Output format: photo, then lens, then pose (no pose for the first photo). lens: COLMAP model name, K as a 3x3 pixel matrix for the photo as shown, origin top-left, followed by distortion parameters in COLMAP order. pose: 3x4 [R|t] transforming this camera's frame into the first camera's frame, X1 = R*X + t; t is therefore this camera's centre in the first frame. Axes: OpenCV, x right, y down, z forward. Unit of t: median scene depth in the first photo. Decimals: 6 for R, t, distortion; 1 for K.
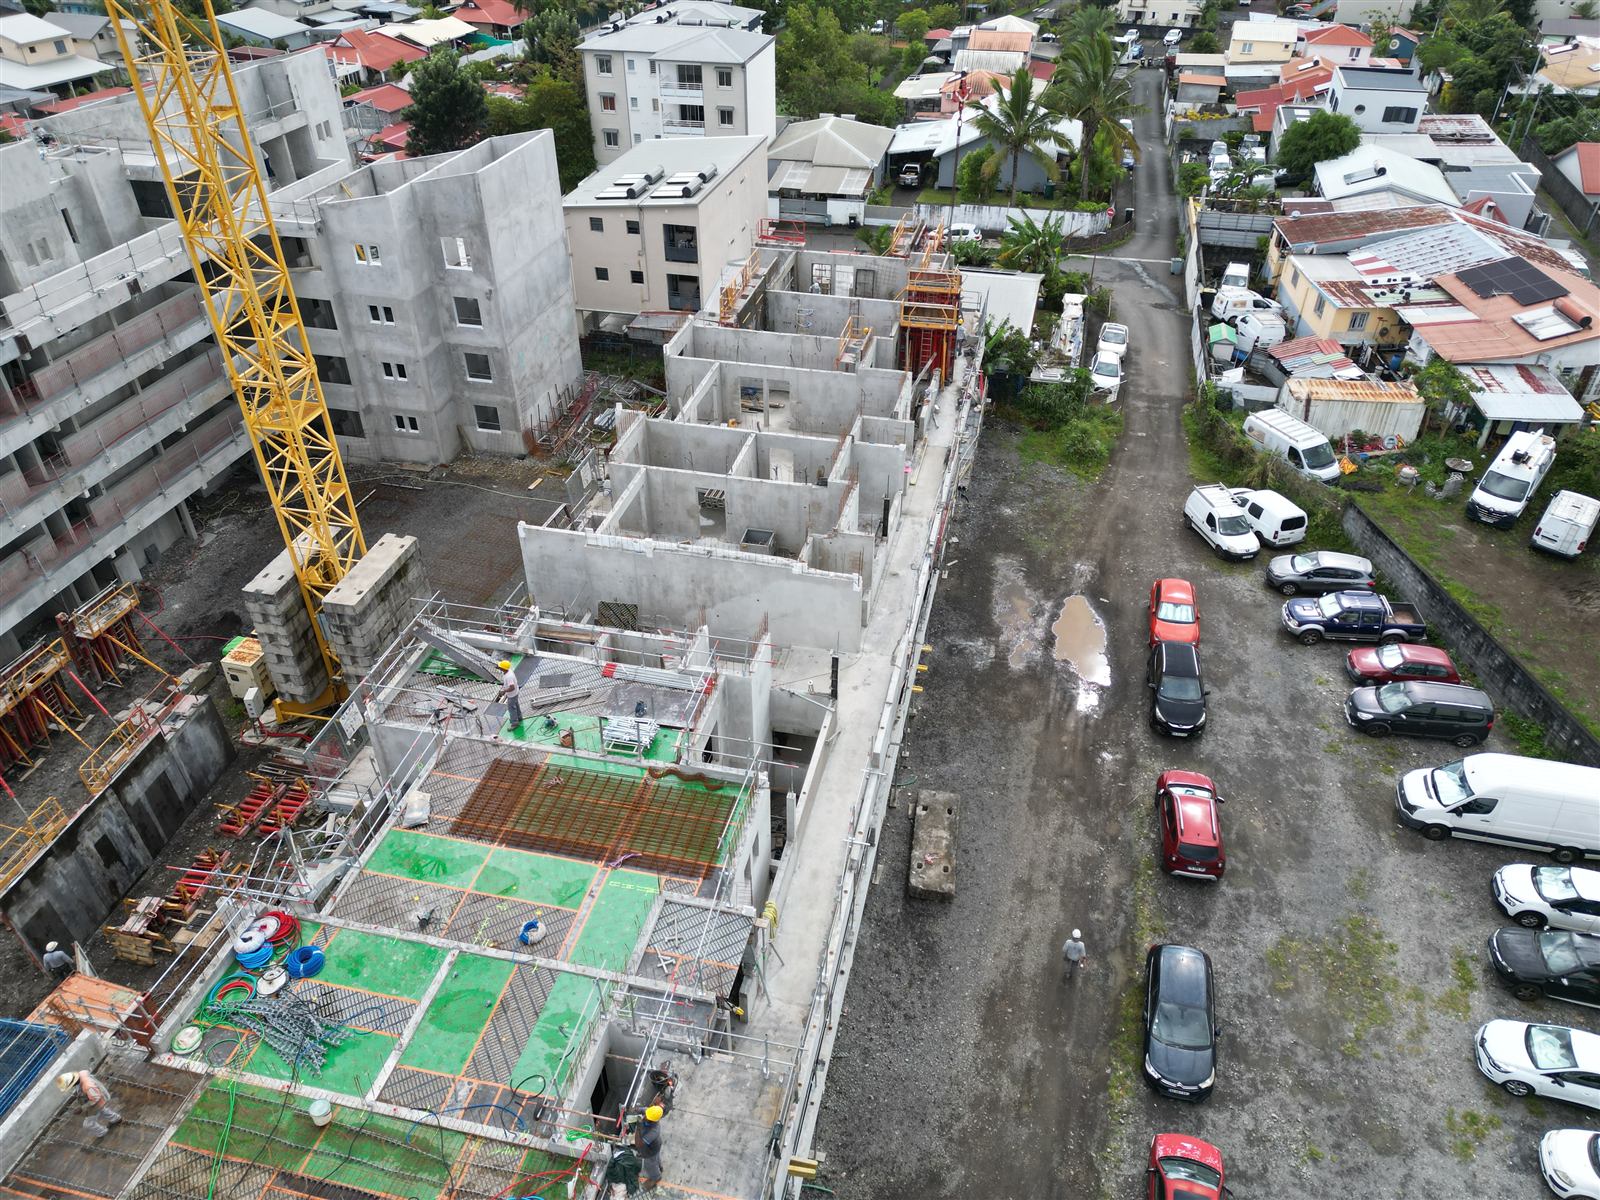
lens RADIAL K [[1110.8, 0, 800.0], [0, 1110.8, 600.0], [0, 0, 1]] dist [0.077562, -0.073033]
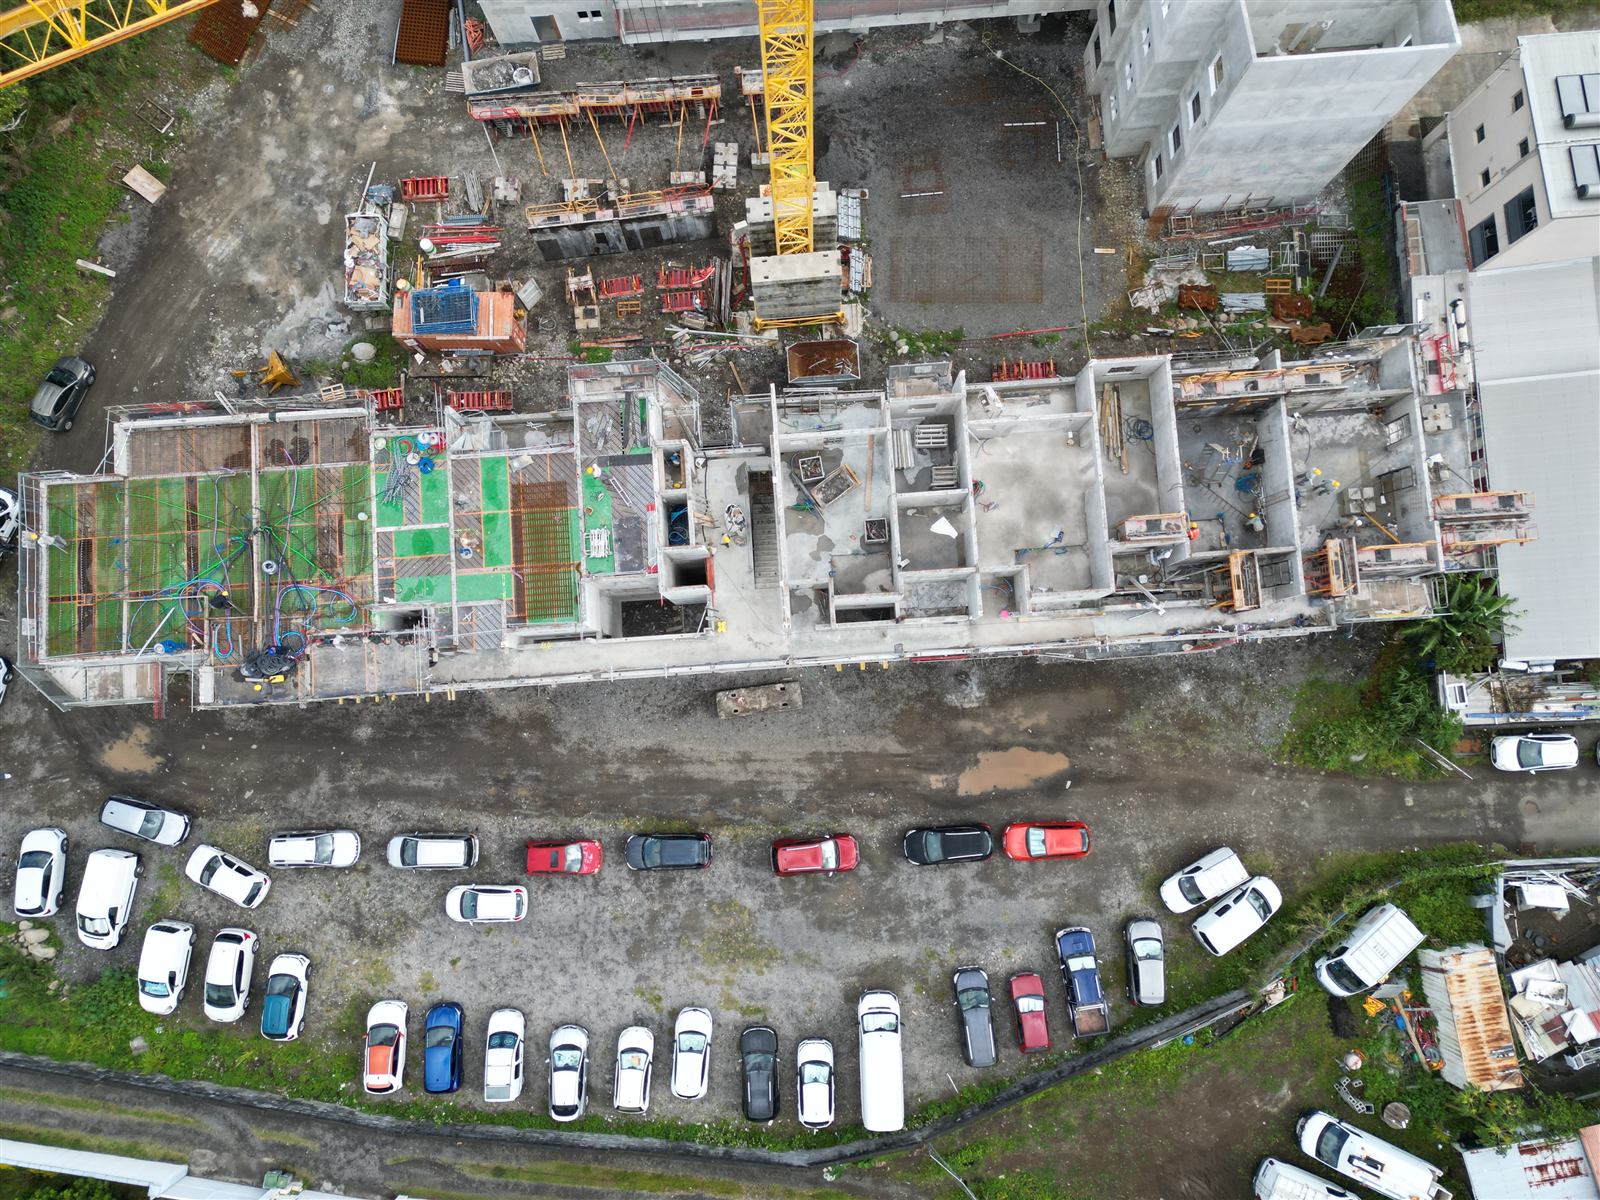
lens RADIAL K [[1110.8, 0, 800.0], [0, 1110.8, 600.0], [0, 0, 1]] dist [0.077562, -0.073033]
pose [[0.287306, 0.952666, -0.099408, 0.132874], [-0.547337, 0.248458, 0.799181, -0.937961], [0.786052, -0.175200, 0.592813, 0.108425]]
